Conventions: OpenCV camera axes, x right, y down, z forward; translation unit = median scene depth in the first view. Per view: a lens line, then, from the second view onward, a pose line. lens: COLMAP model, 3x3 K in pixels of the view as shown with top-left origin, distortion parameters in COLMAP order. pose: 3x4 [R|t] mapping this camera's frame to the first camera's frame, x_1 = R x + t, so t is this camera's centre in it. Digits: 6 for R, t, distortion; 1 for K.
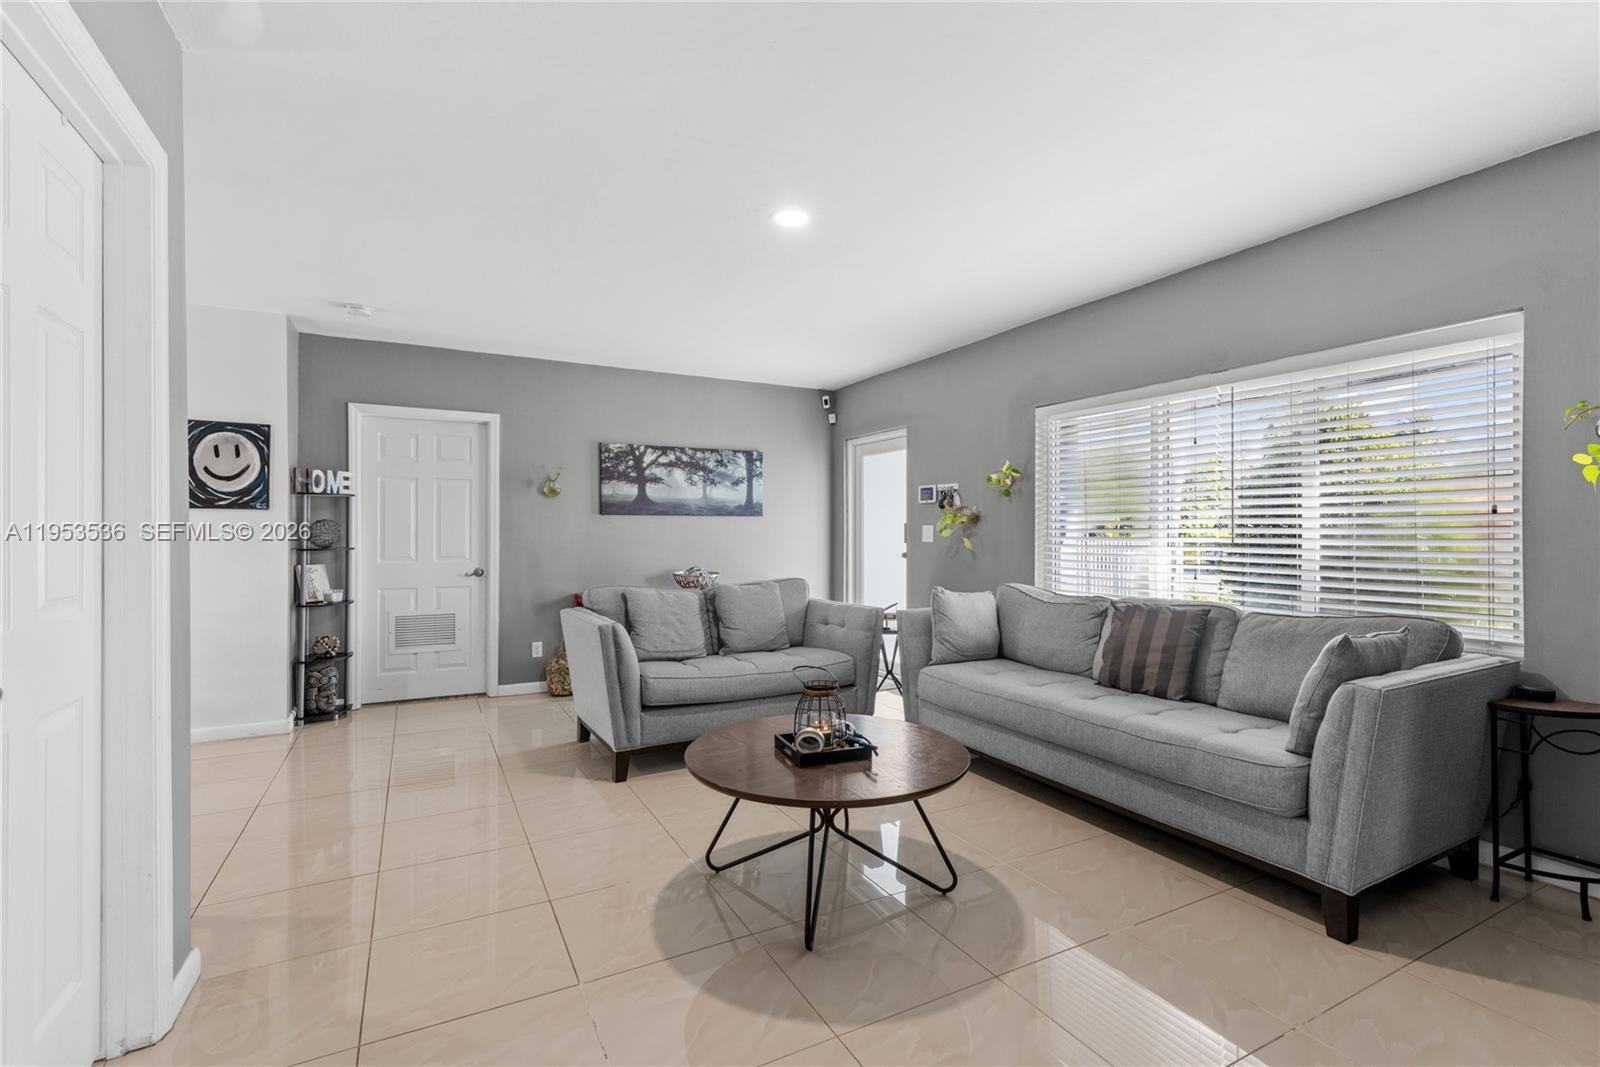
lens RADIAL K [[726.5, 0, 798.8], [0, 726.5, 533.9], [0, 0, 1]] dist [0.003043, 0.000010]
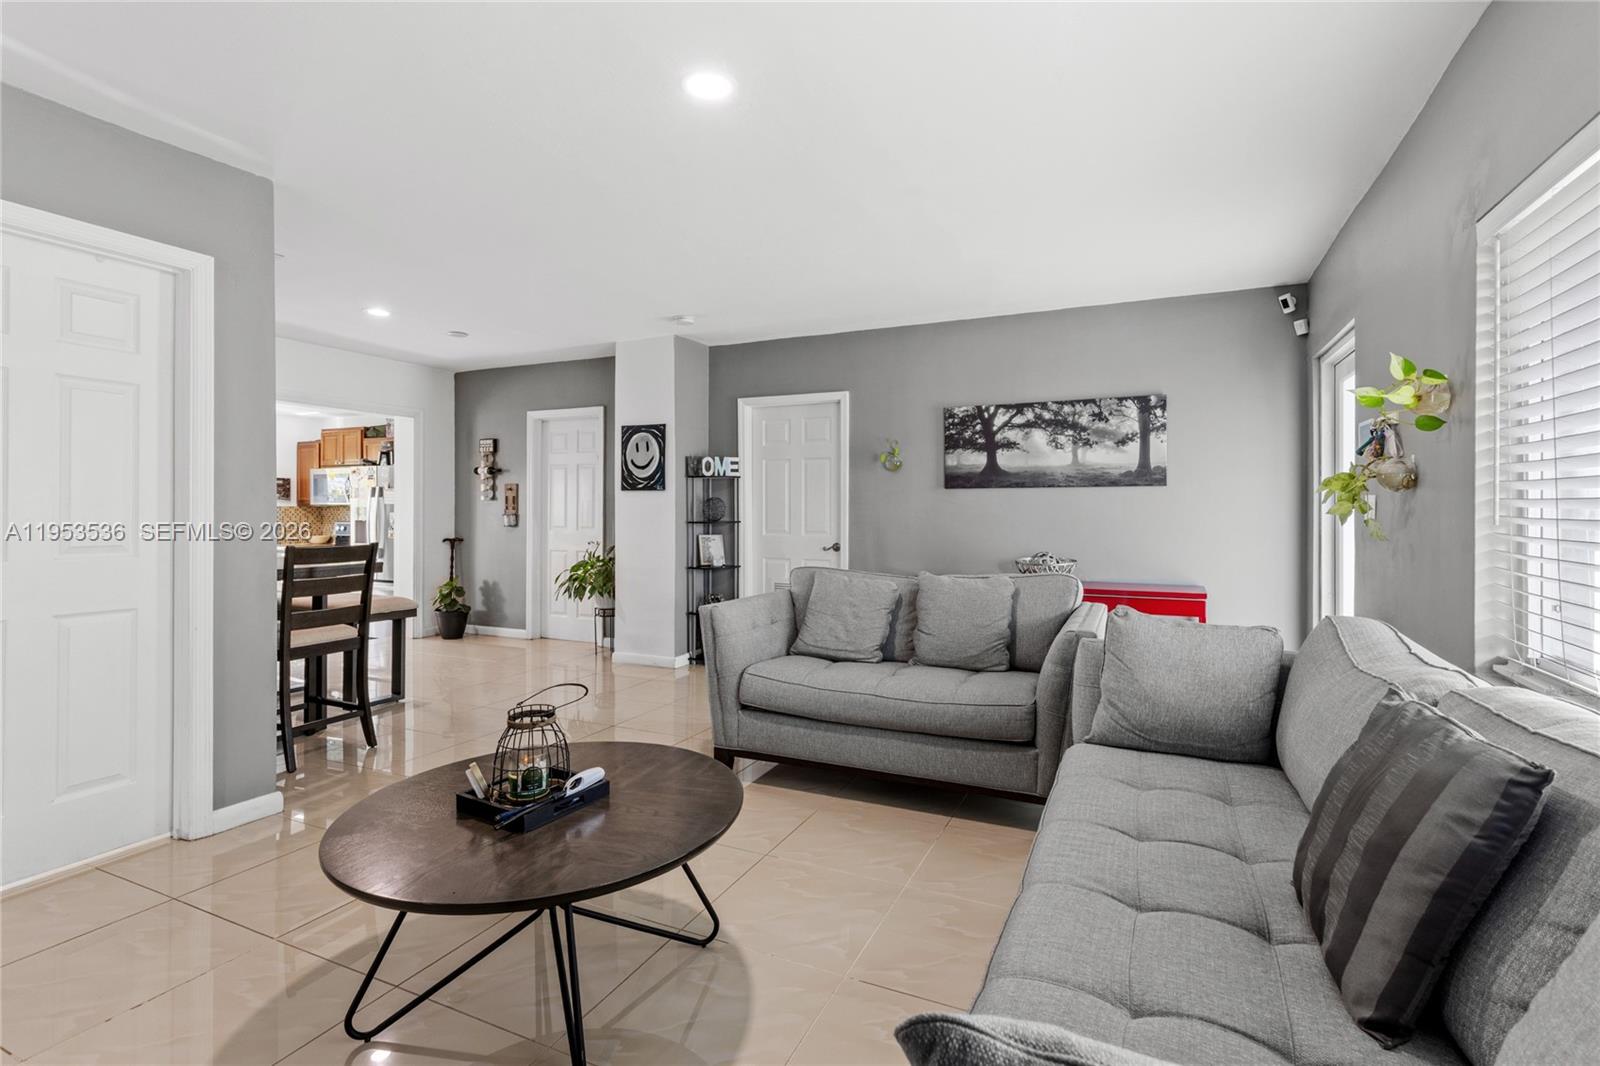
lens RADIAL K [[732.8, 0, 815.6], [0, 732.8, 510.5], [0, 0, 1]] dist [0.005971, -0.000130]
pose [[0.608824, 0.002310, -0.793302, 0.343567], [-0.001989, 0.999997, 0.001386, -0.000542], [0.793303, 0.000734, 0.608827, 0.326176]]
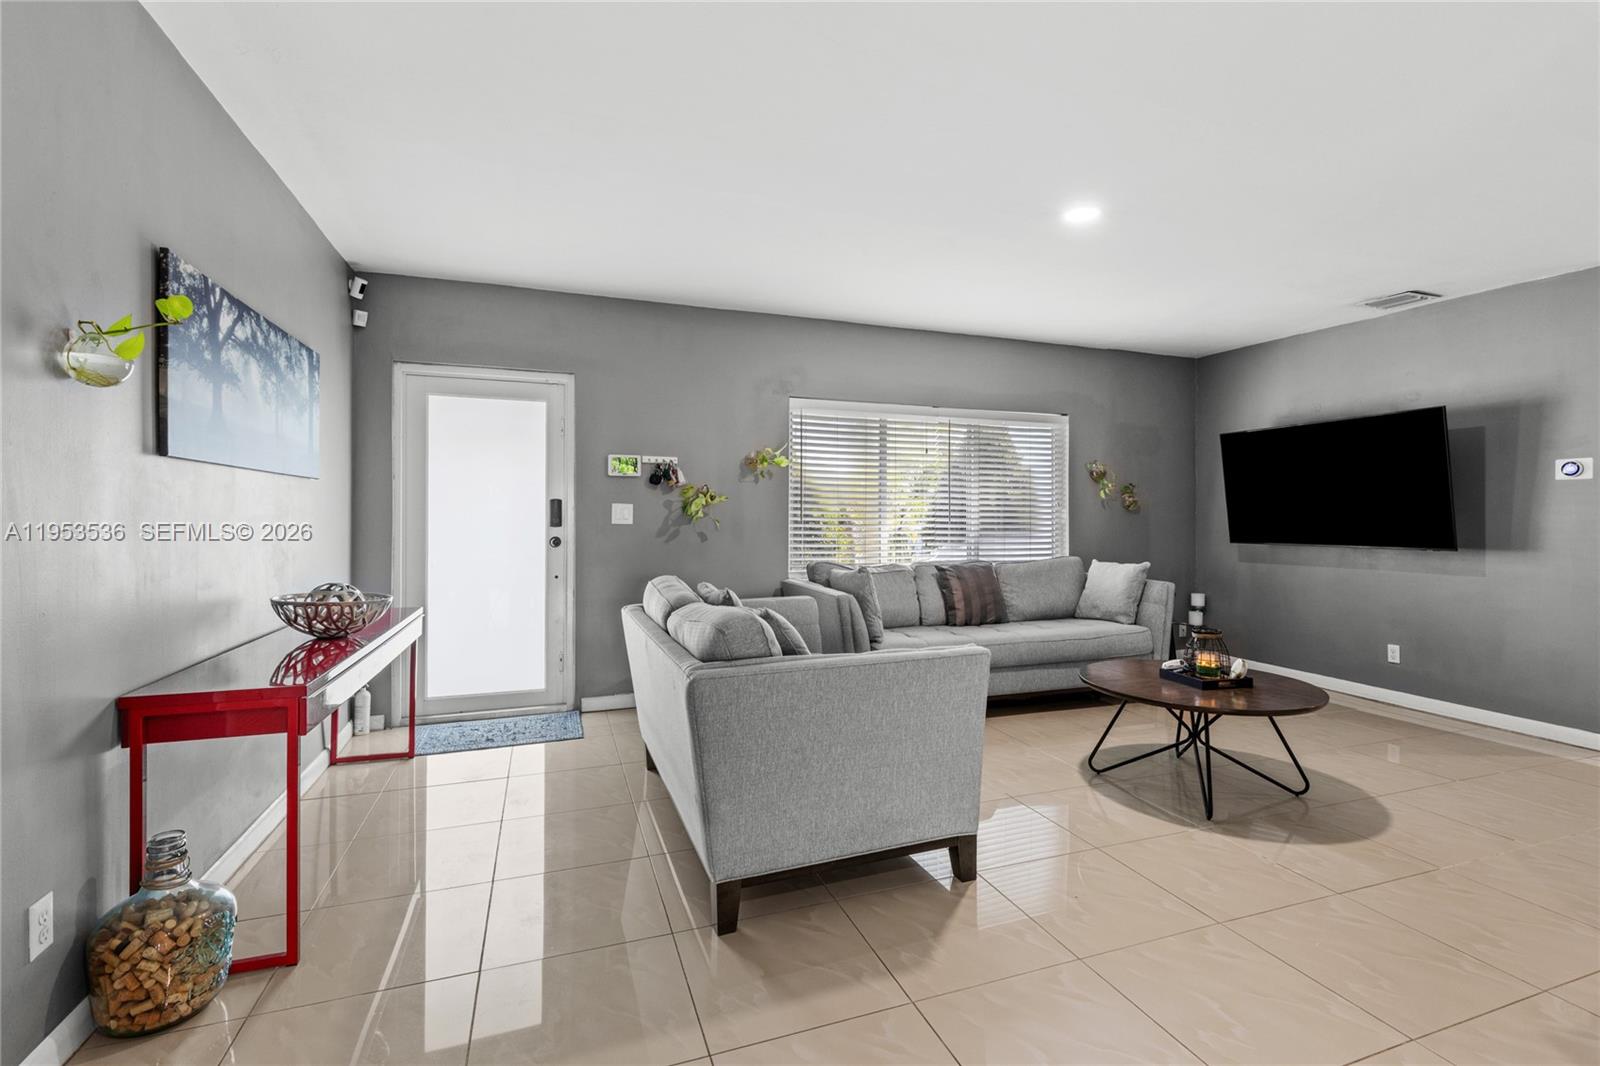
lens RADIAL K [[732.8, 0, 815.6], [0, 732.8, 510.5], [0, 0, 1]] dist [0.005971, -0.000130]
pose [[0.128403, 0.008490, 0.991686, -0.580273], [-0.003362, 0.999961, -0.008126, 0.001428], [-0.991716, -0.002291, 0.128426, 0.644328]]
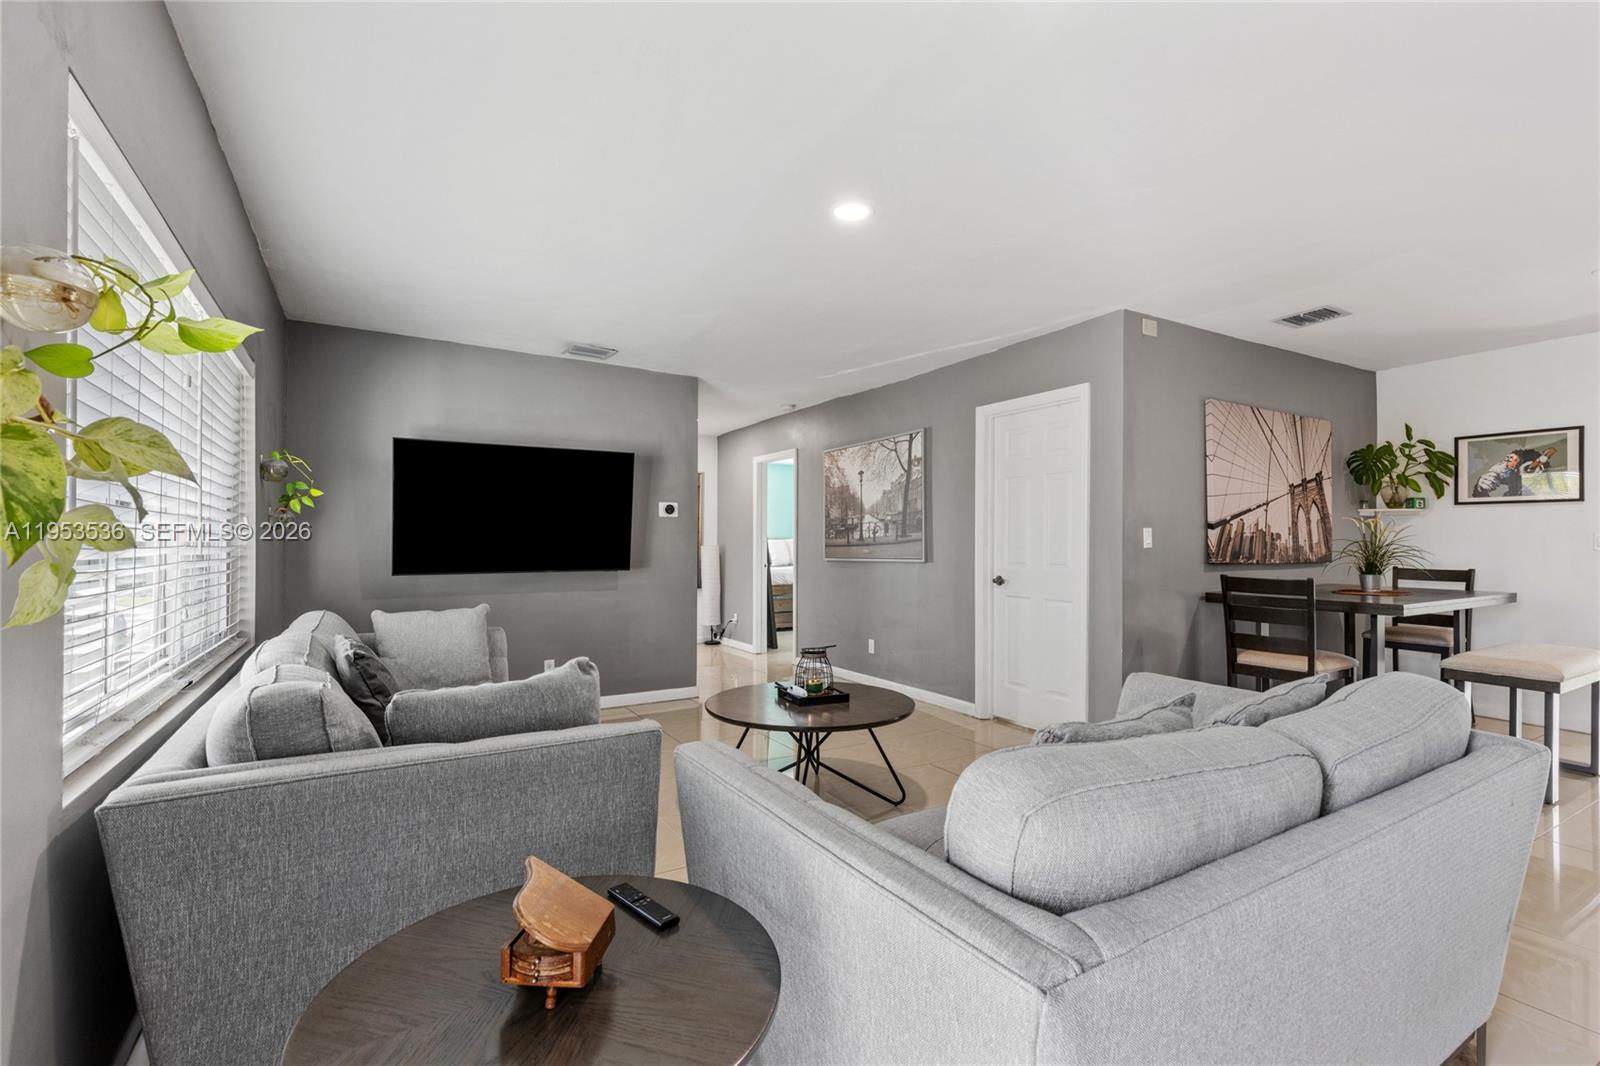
lens RADIAL K [[723.3, 0, 810.8], [0, 723.3, 538.4], [0, 0, 1]] dist [0.004714, 0.000381]
pose [[-0.997961, -0.001113, -0.063814, 0.068909], [-0.000515, 0.999956, -0.009386, 0.002125], [0.063821, -0.009334, -0.997918, 1.017437]]
